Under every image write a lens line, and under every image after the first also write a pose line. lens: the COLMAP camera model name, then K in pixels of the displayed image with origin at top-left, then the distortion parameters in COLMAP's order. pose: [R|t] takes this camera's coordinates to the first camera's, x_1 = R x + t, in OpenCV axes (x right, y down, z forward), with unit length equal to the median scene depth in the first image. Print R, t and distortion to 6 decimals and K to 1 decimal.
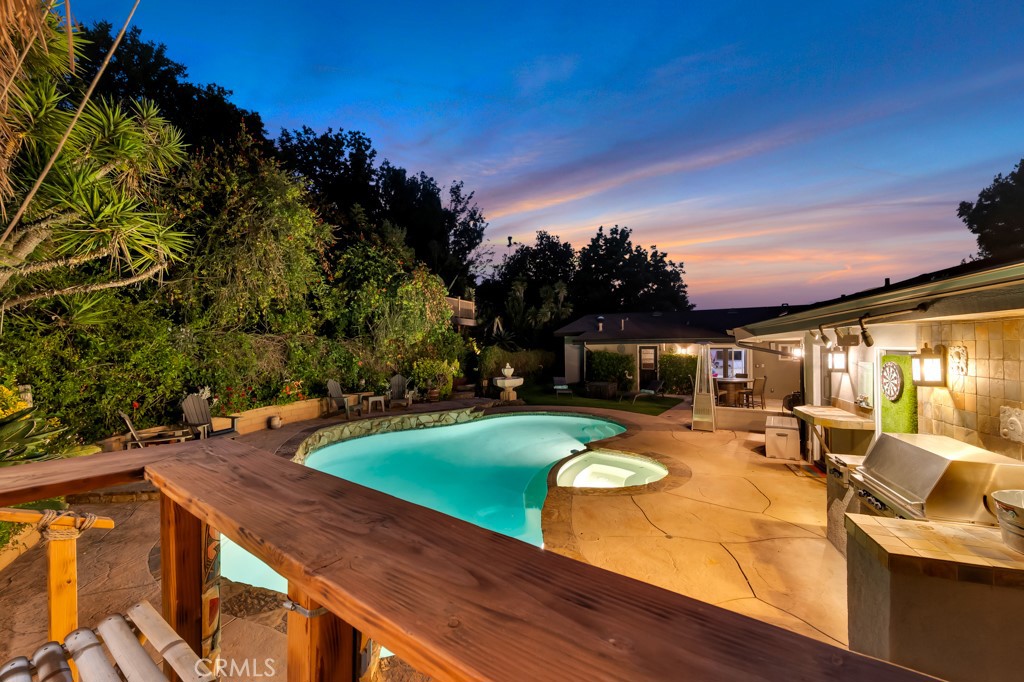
lens RADIAL K [[417.2, 0, 492.7], [0, 417.2, 350.0], [0, 0, 1]] dist [-0.008993, 0.000444]
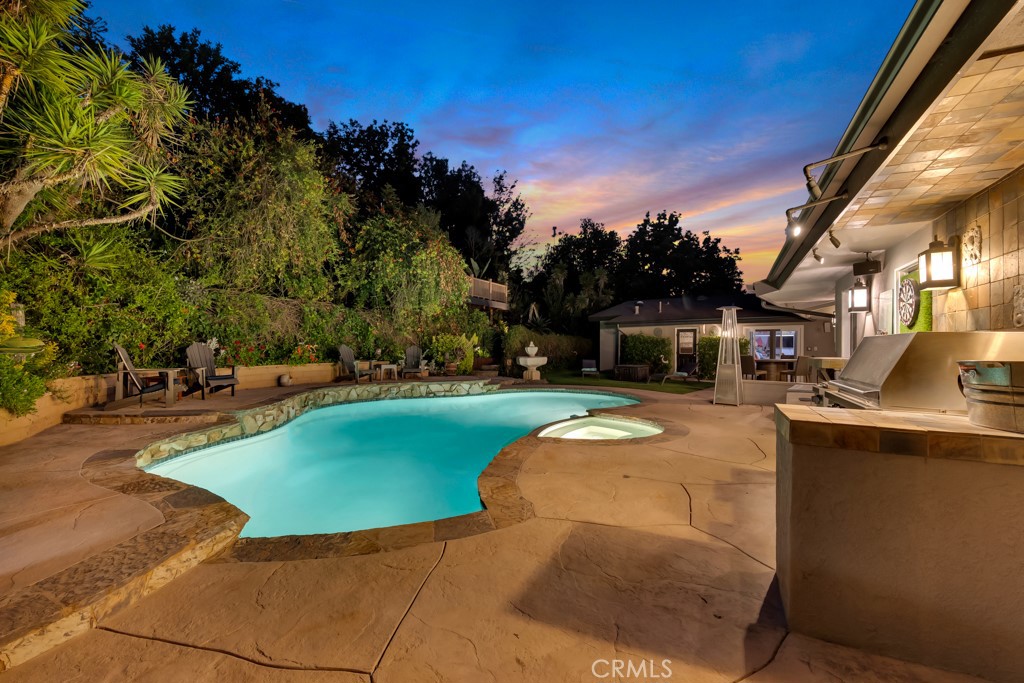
lens RADIAL K [[417.2, 0, 494.8], [0, 417.2, 351.5], [0, 0, 1]] dist [-0.008993, 0.000444]
pose [[0.991898, 0.019107, -0.125589, 0.107585], [-0.019034, 0.999817, 0.001781, 0.078962], [0.125600, 0.000624, 0.992081, 0.034547]]
